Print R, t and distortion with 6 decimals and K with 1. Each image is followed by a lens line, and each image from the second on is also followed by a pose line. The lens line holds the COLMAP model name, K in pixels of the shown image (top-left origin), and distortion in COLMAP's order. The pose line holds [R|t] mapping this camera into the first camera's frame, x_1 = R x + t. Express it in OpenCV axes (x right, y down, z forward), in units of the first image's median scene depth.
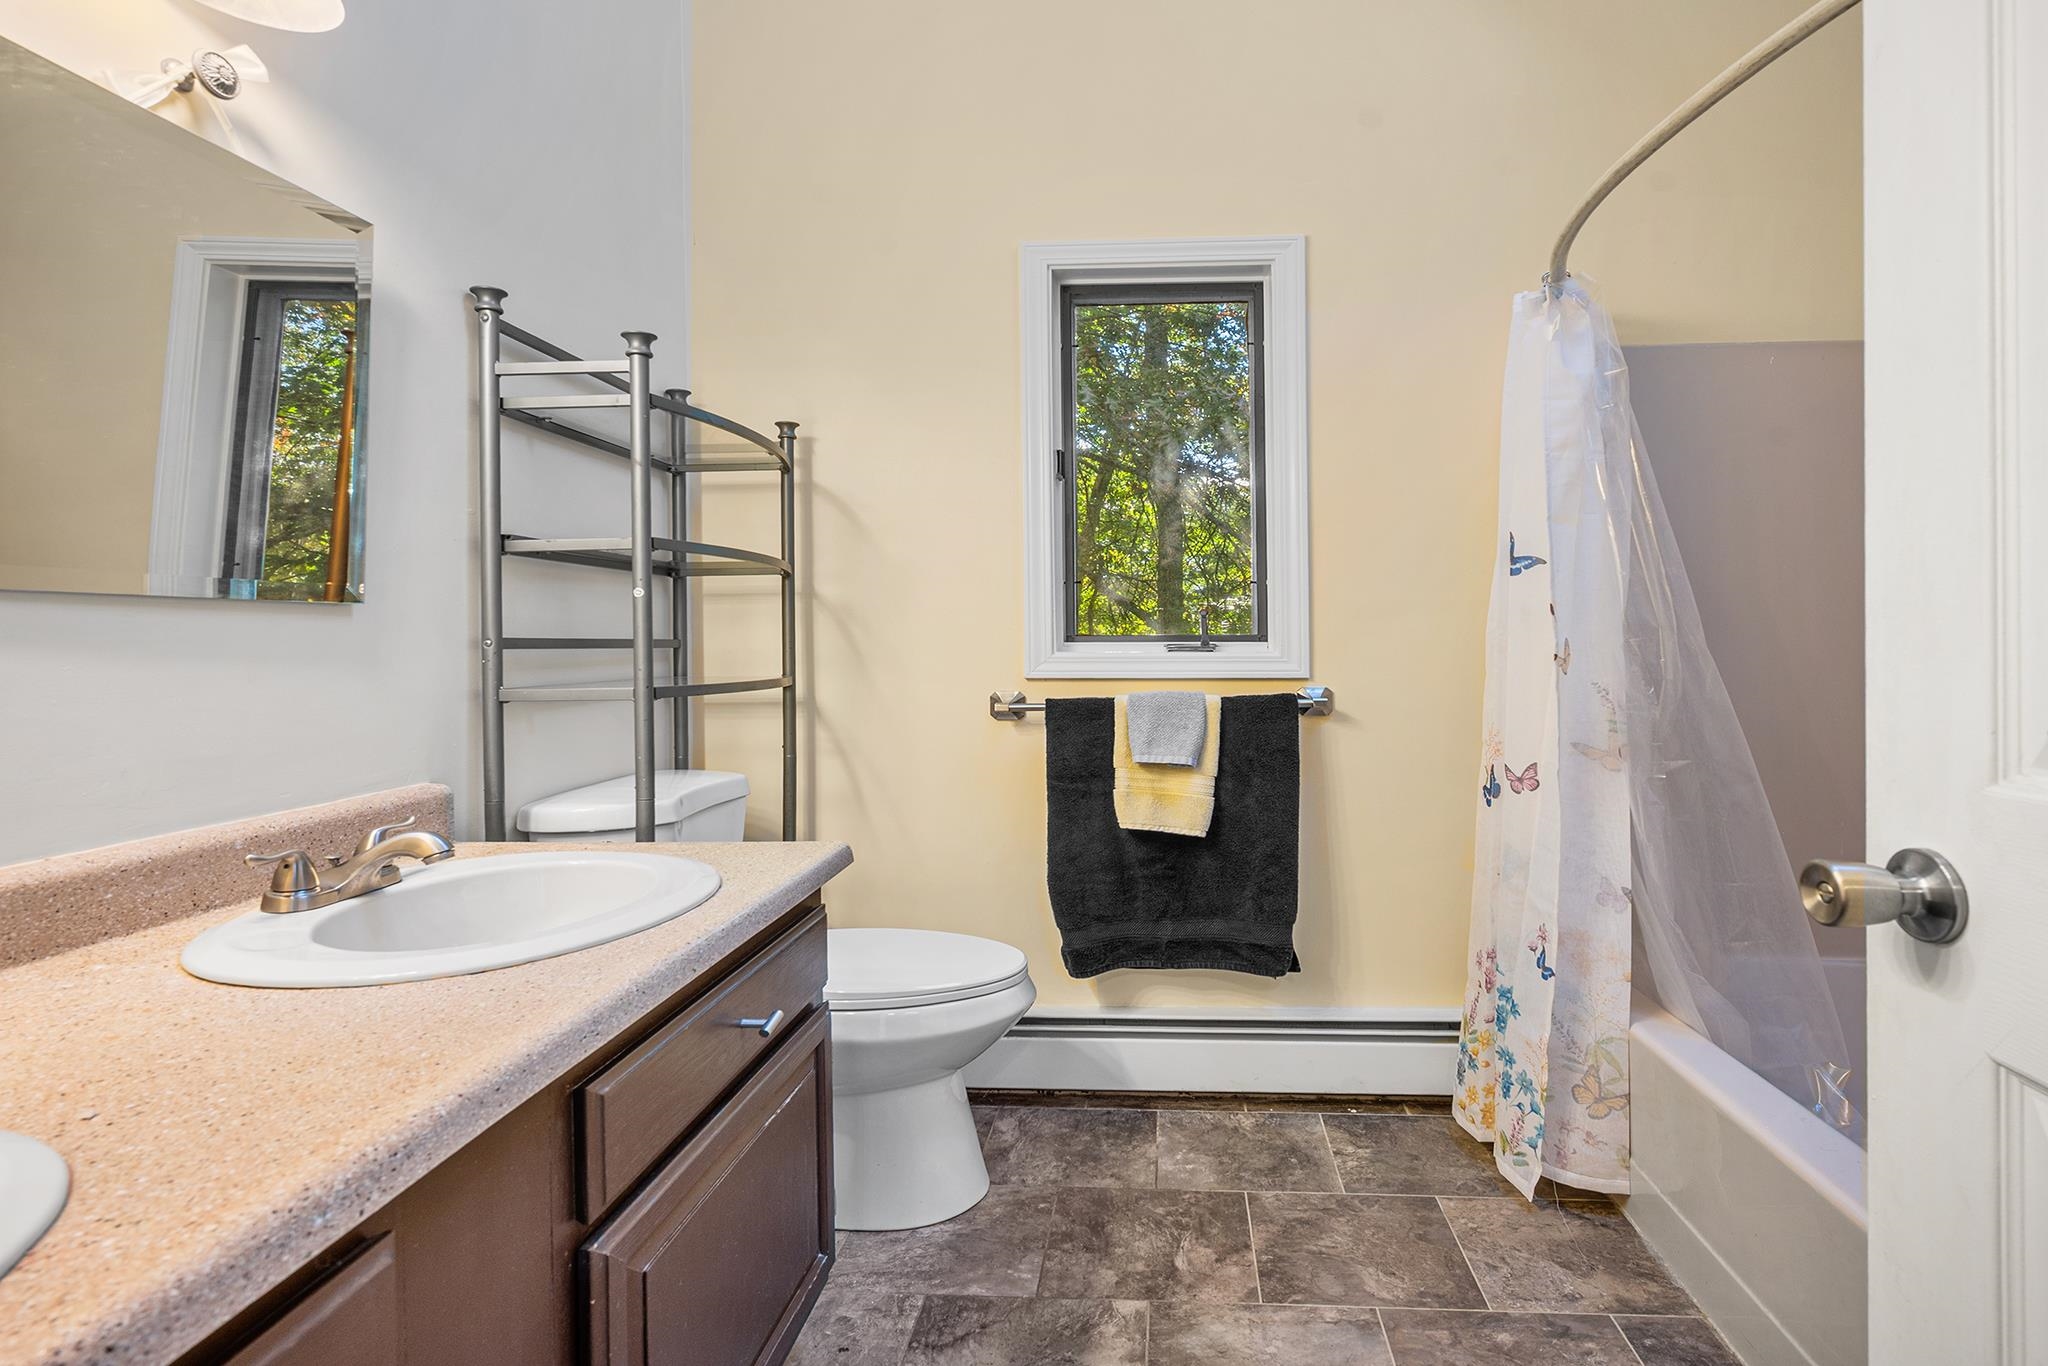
lens RADIAL K [[844.5, 0, 1029.9], [0, 844.5, 640.9], [0, 0, 1]] dist [0.001365, -0.000419]
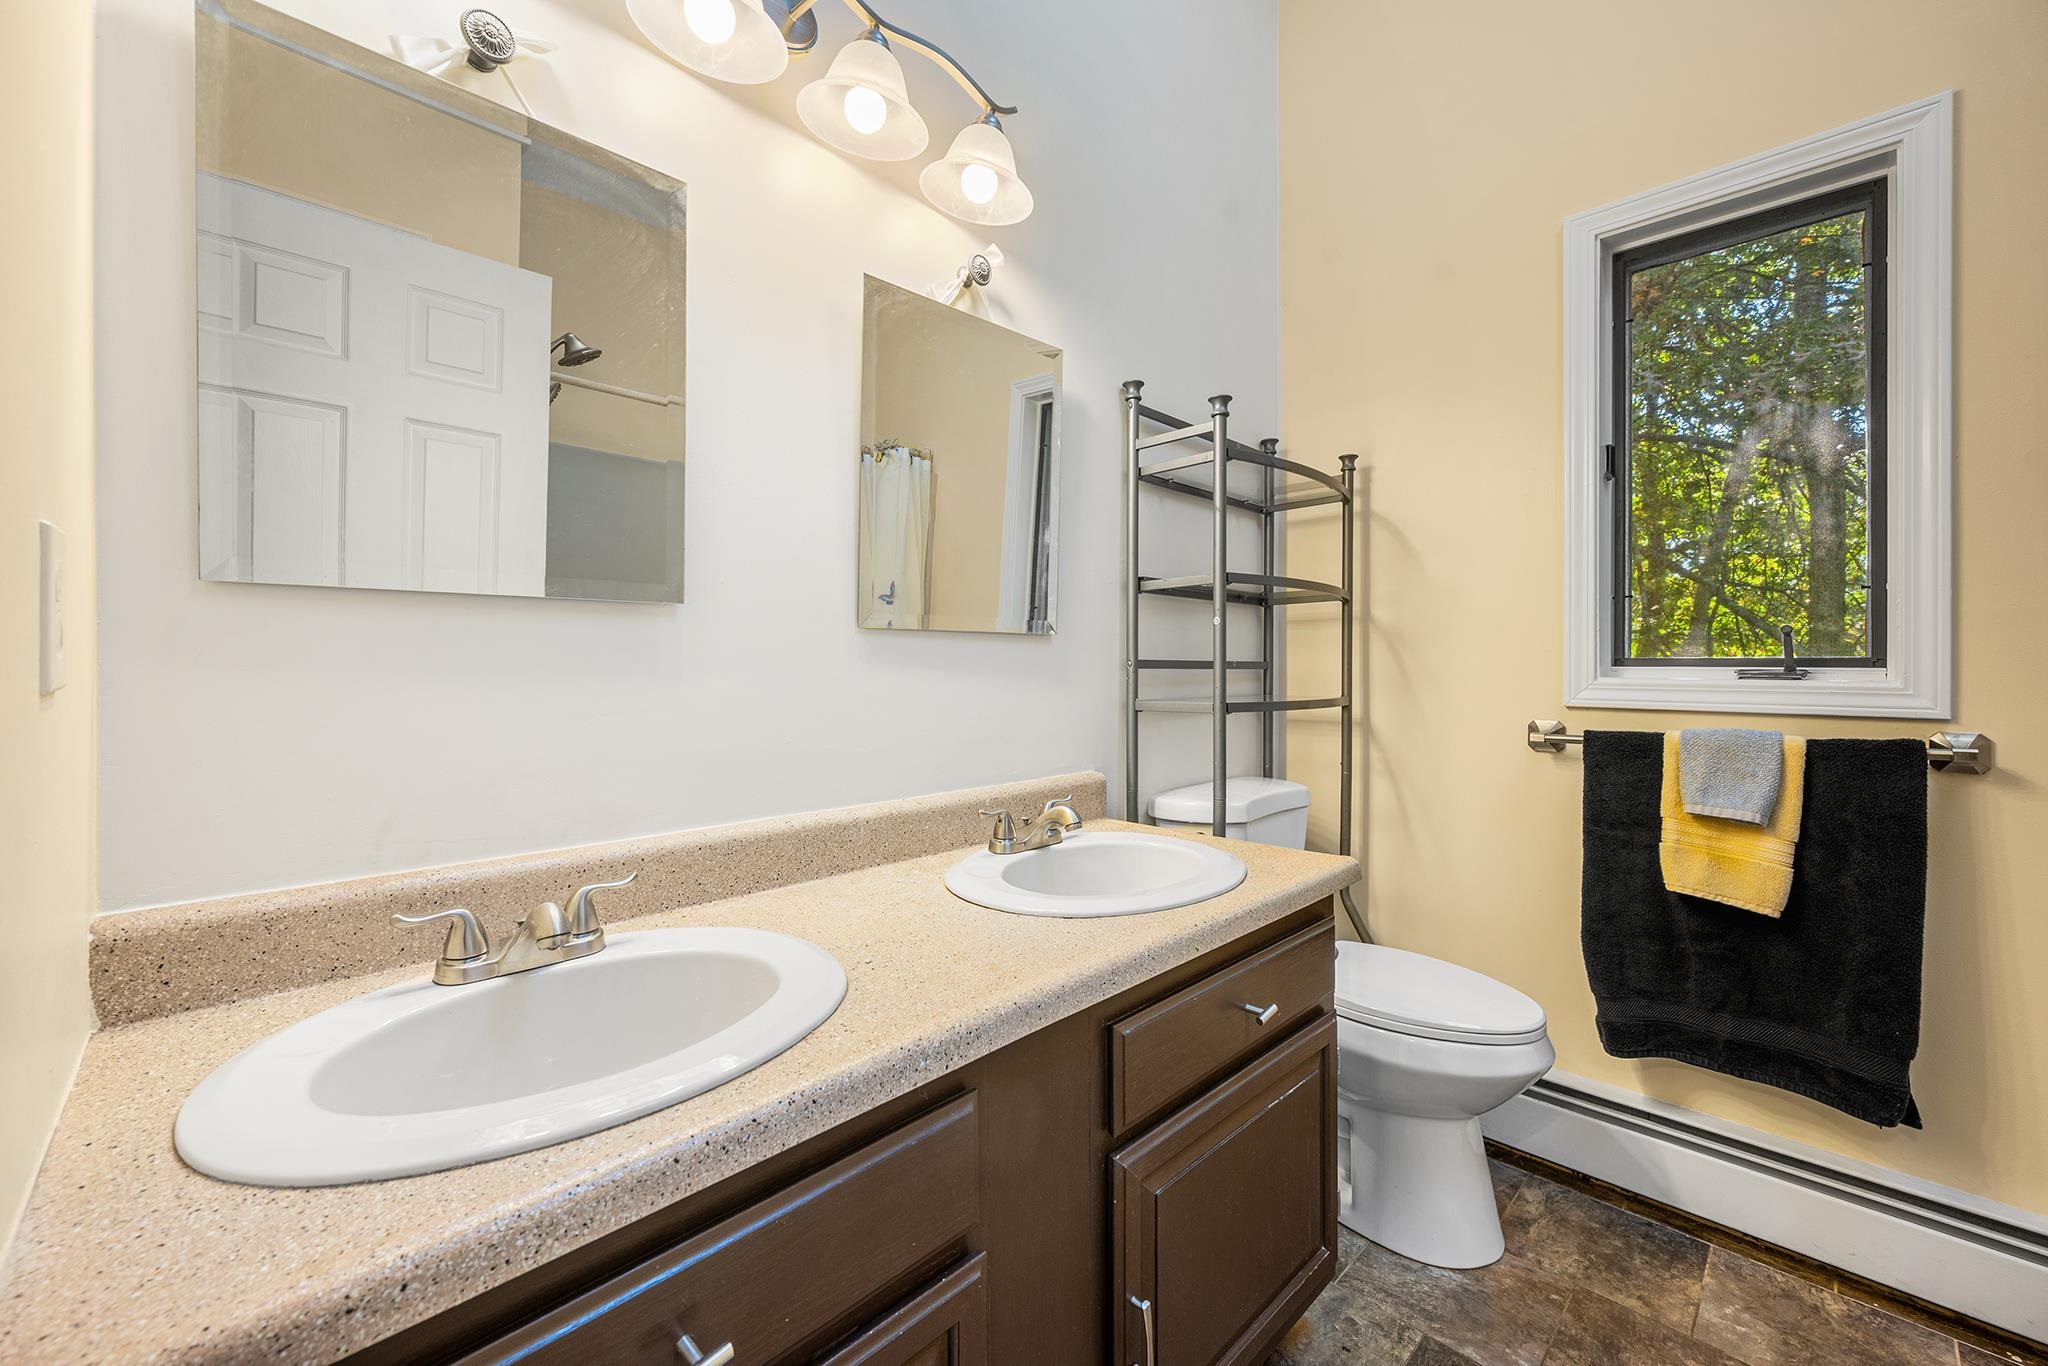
lens RADIAL K [[824.4, 0, 1198.8], [0, 824.4, 669.2], [0, 0, 1]] dist [0.000978, 0.000564]
pose [[0.819241, 0.009807, -0.573366, 0.180483], [-0.006867, 0.999950, 0.007291, 0.001075], [0.573408, -0.002036, 0.819267, 0.064241]]
